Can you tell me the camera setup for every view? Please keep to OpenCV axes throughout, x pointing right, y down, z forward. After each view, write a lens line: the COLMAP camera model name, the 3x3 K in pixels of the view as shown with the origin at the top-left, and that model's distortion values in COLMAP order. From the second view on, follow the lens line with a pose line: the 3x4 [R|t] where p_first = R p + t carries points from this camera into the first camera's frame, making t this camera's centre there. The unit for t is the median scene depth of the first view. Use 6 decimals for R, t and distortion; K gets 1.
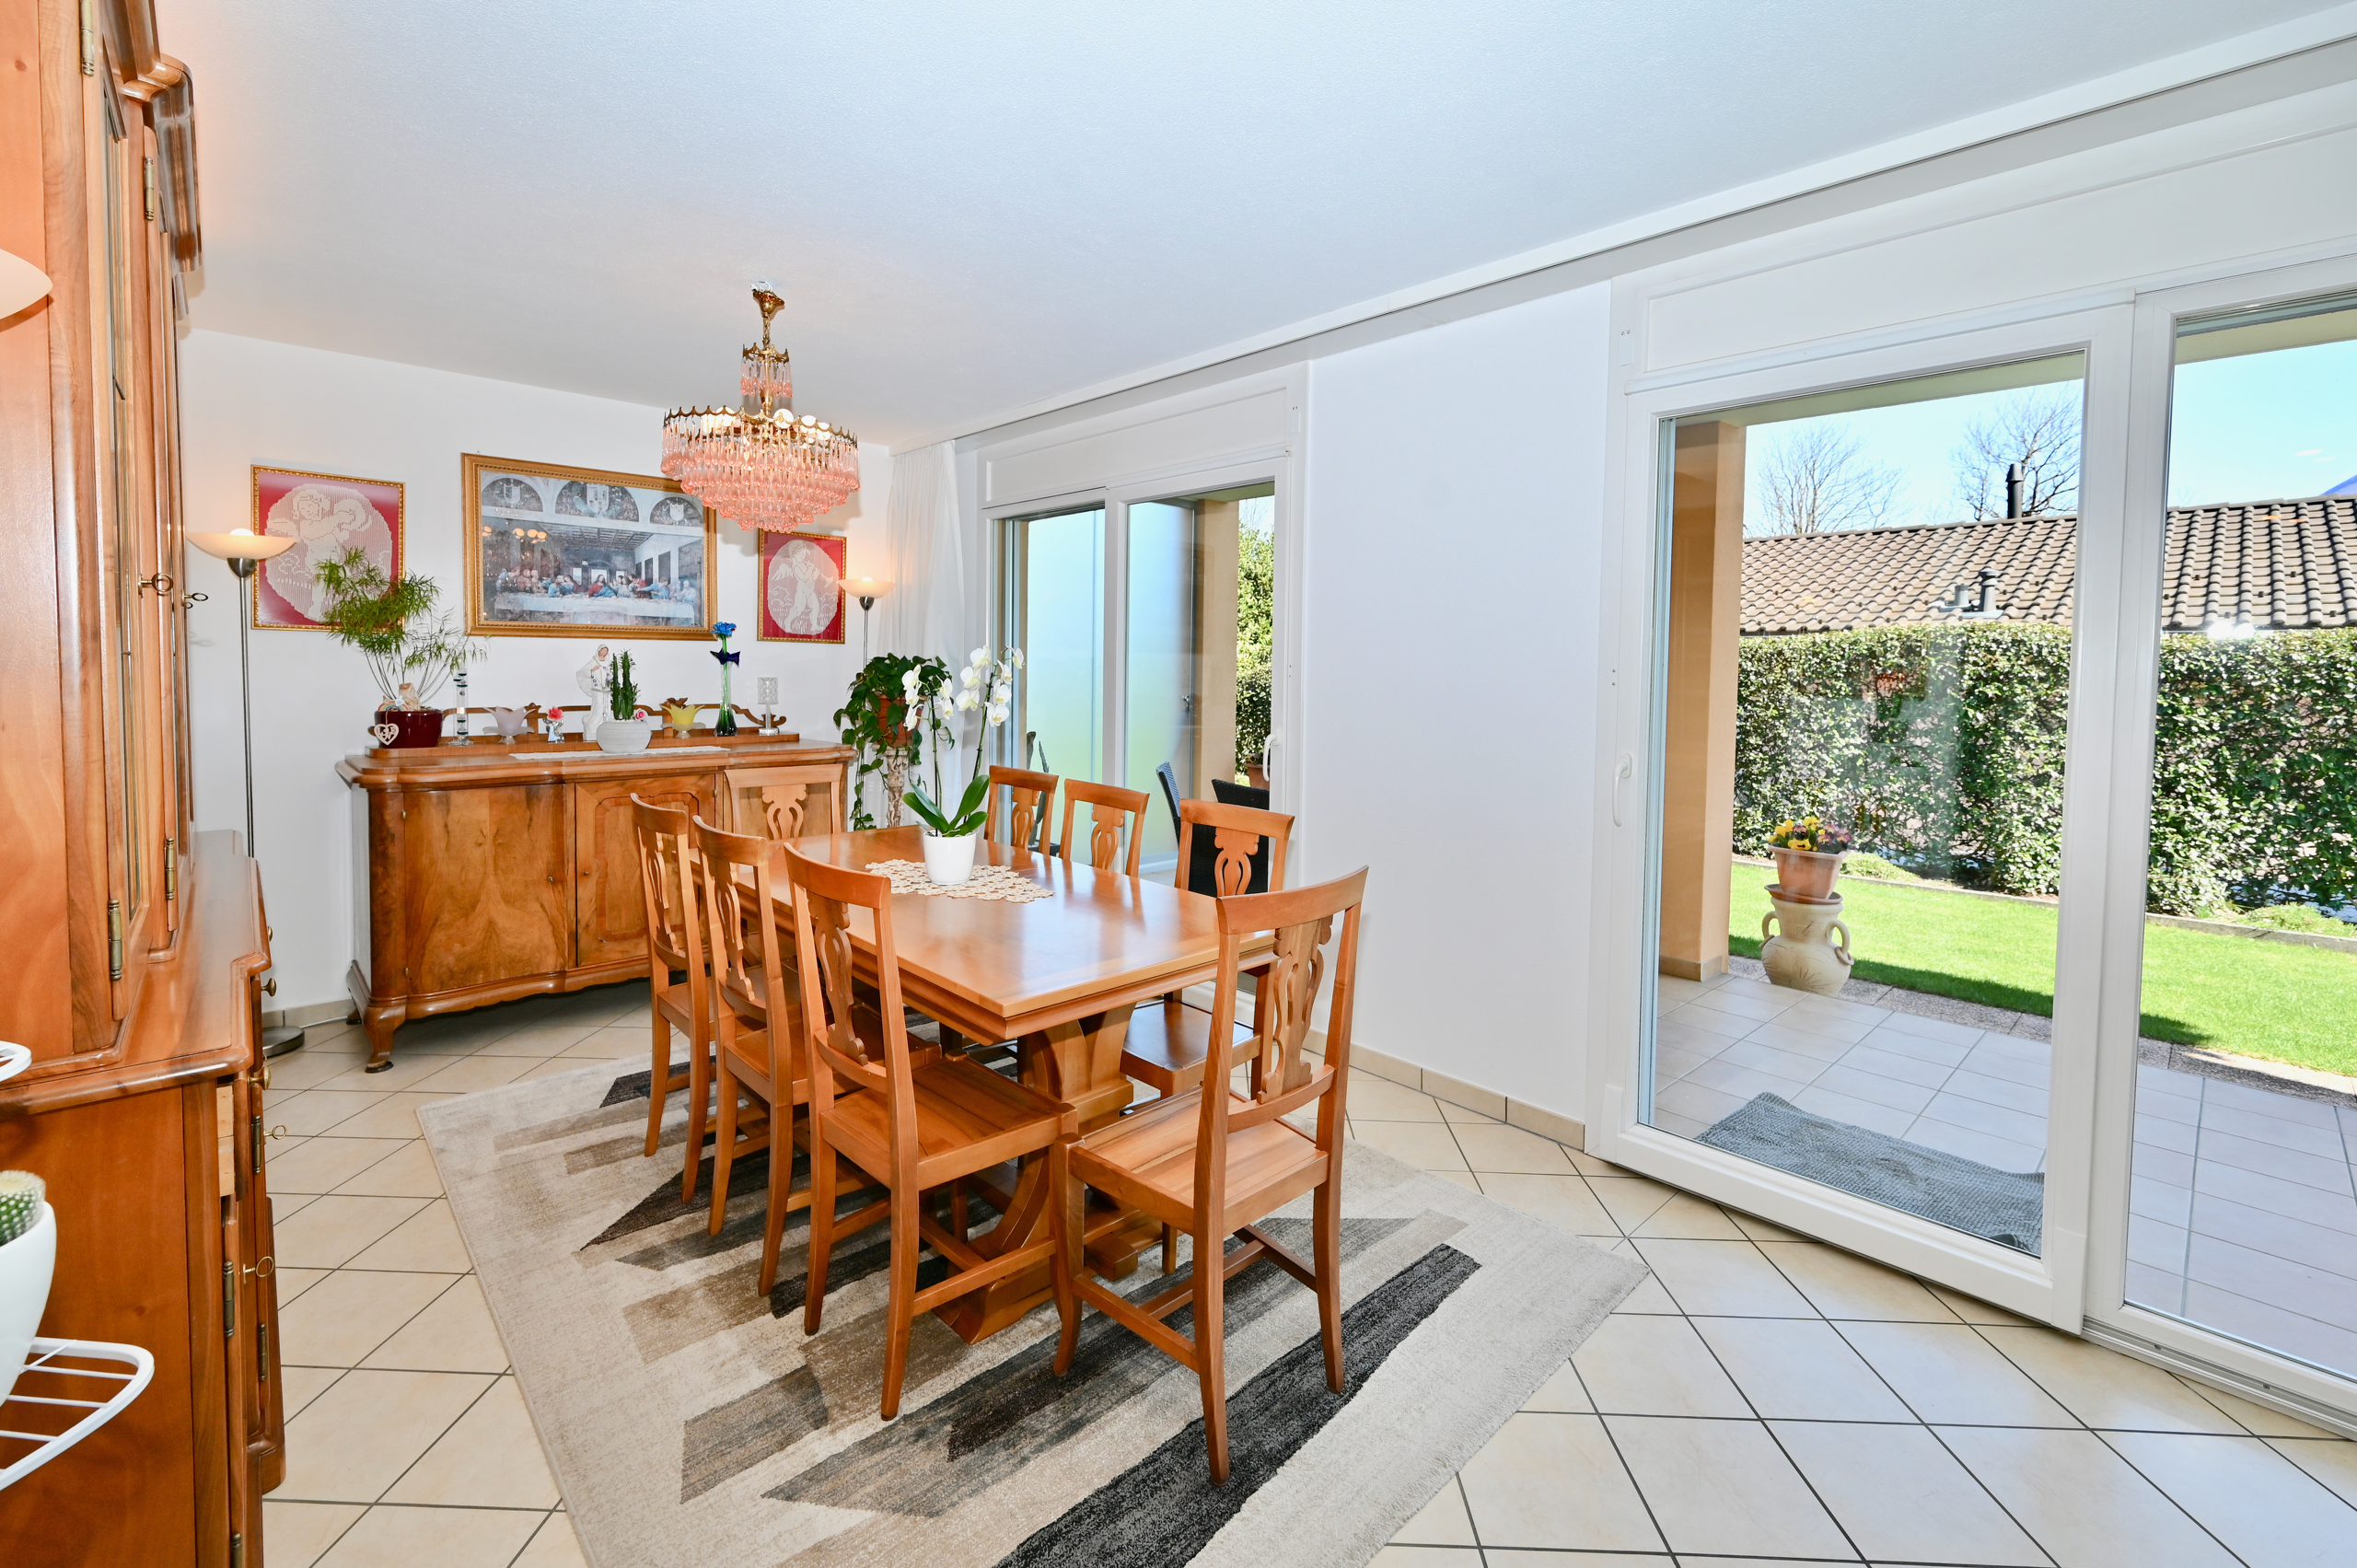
lens RADIAL K [[985.8, 0, 1197.4], [0, 985.8, 715.7], [0, 0, 1]] dist [-0.000993, 0.000549]
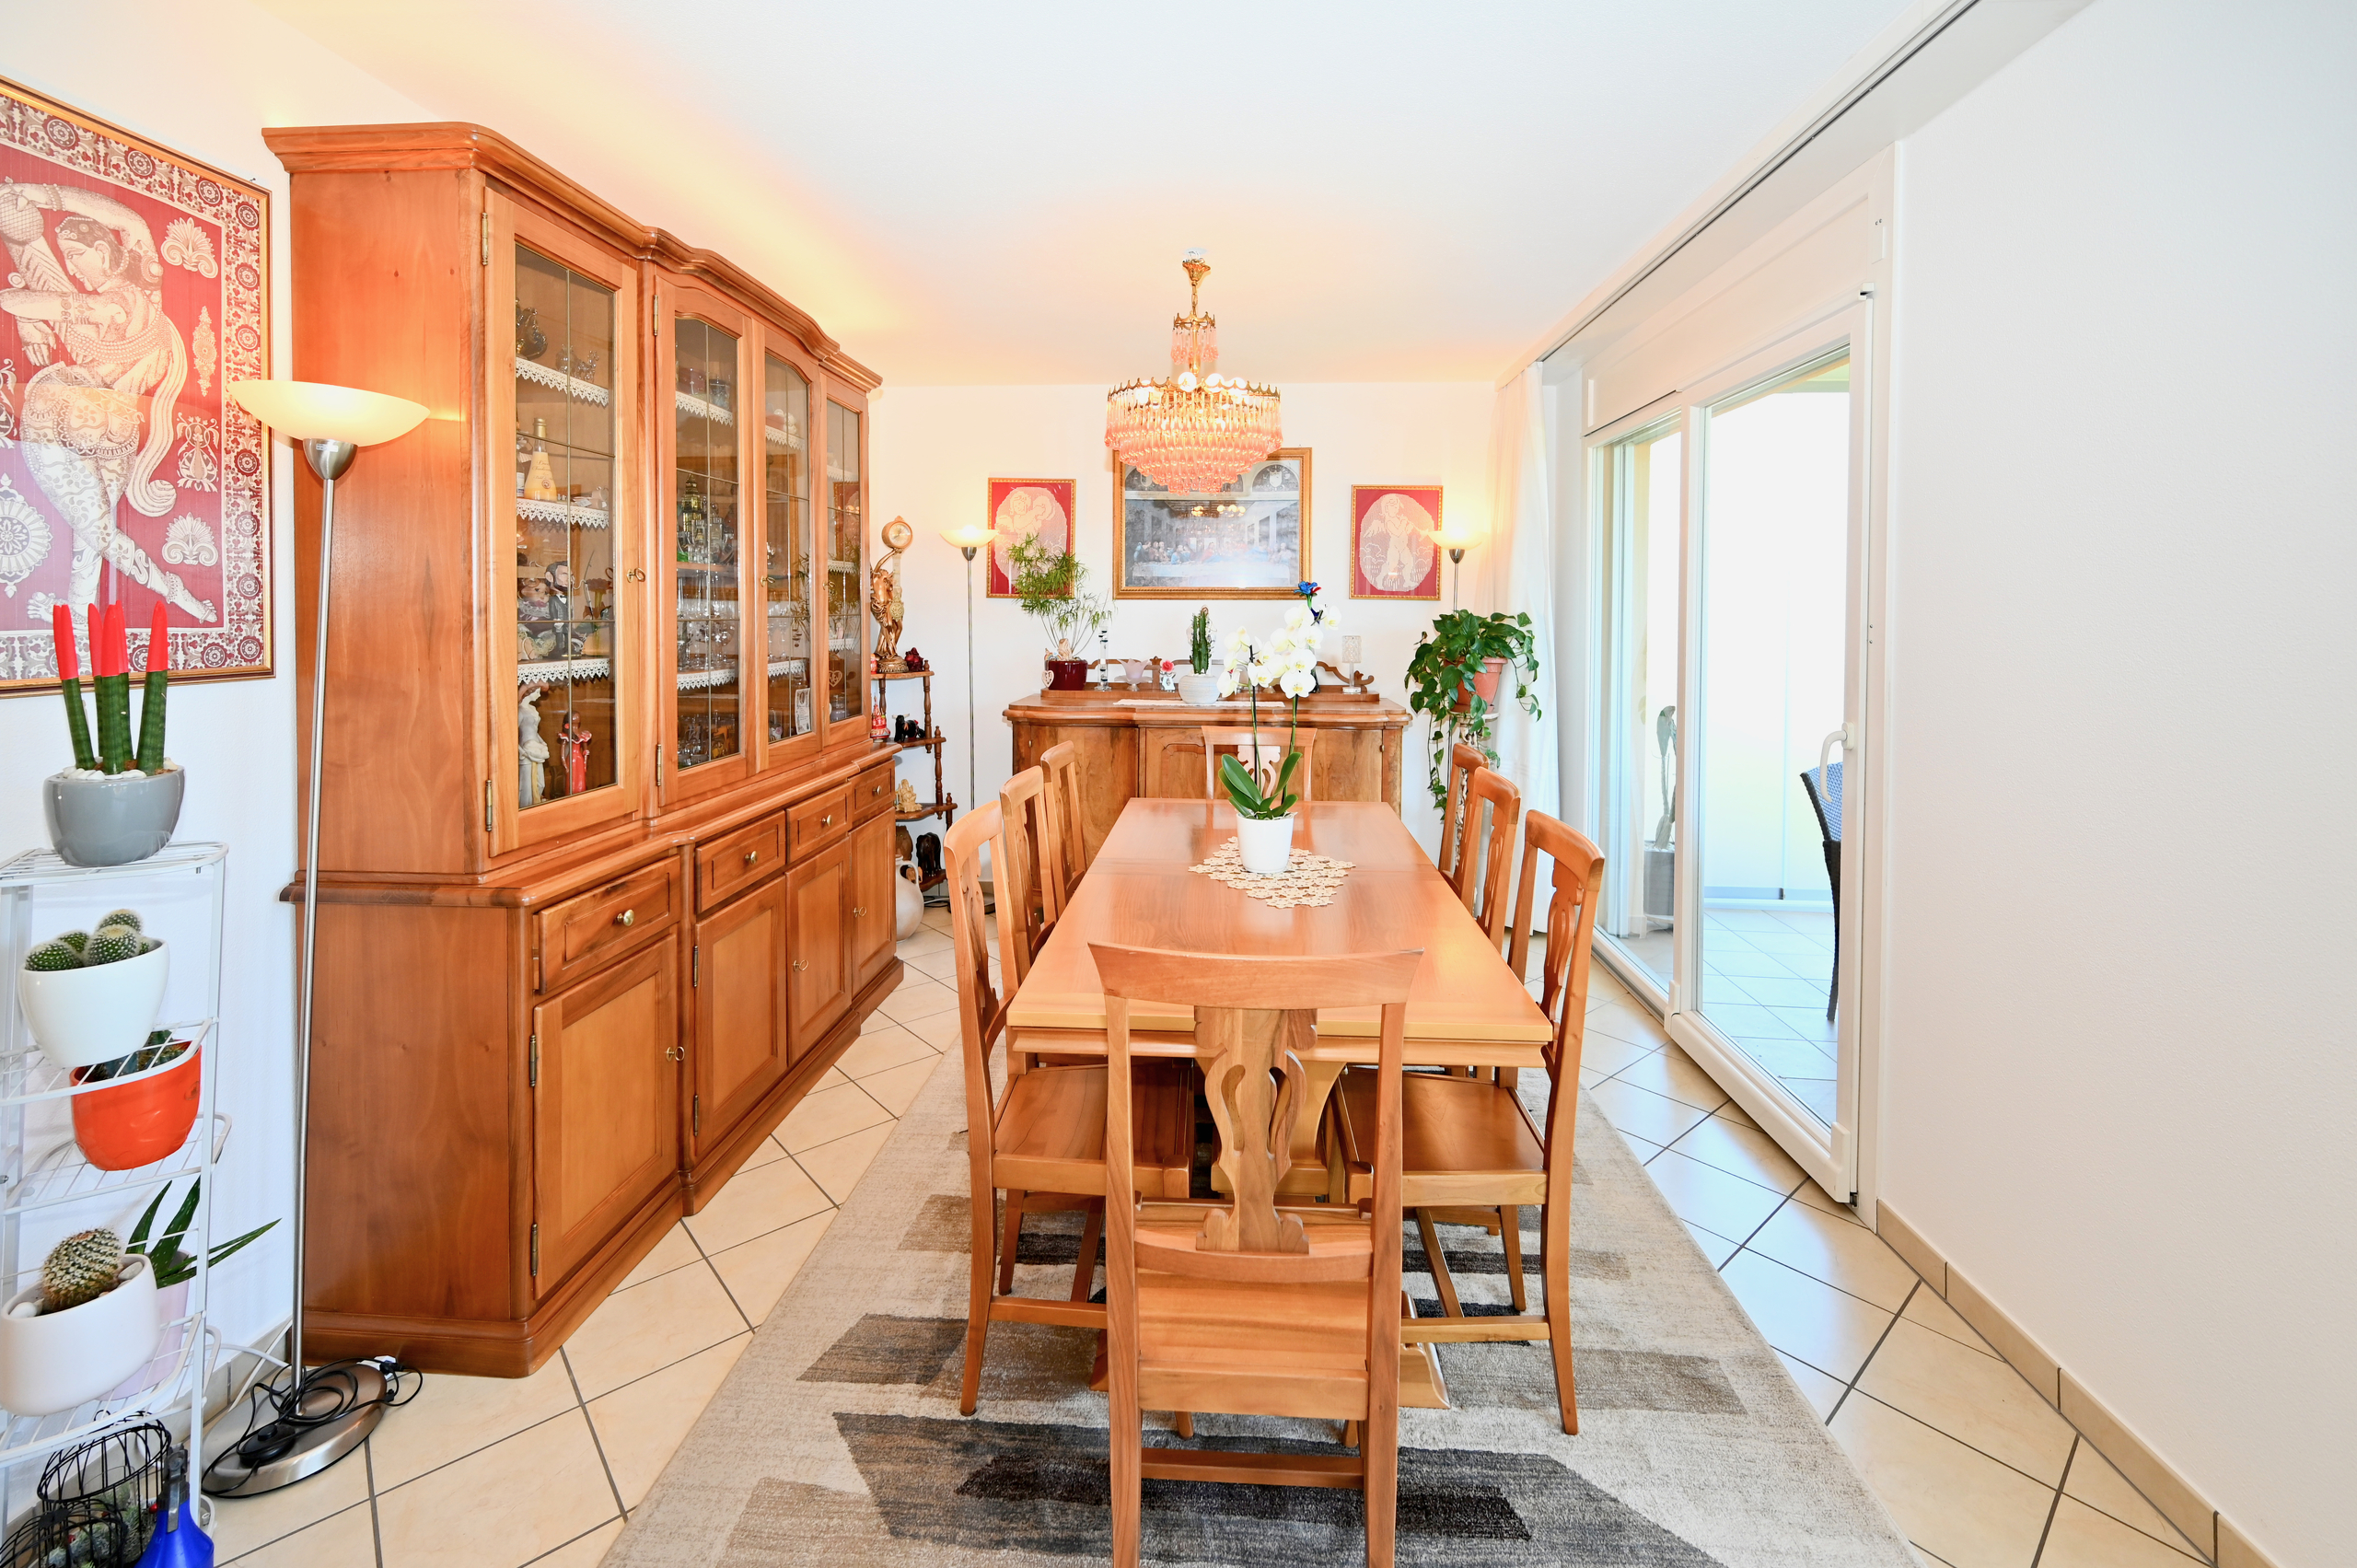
lens RADIAL K [[1042.9, 0, 1184.8], [0, 1042.9, 634.9], [0, 0, 1]] dist [-0.001084, 0.000104]
pose [[0.680884, 0.005503, -0.732371, 0.266150], [-0.034199, 0.999120, -0.024286, -0.010483], [0.731593, 0.041582, 0.680473, 0.205747]]
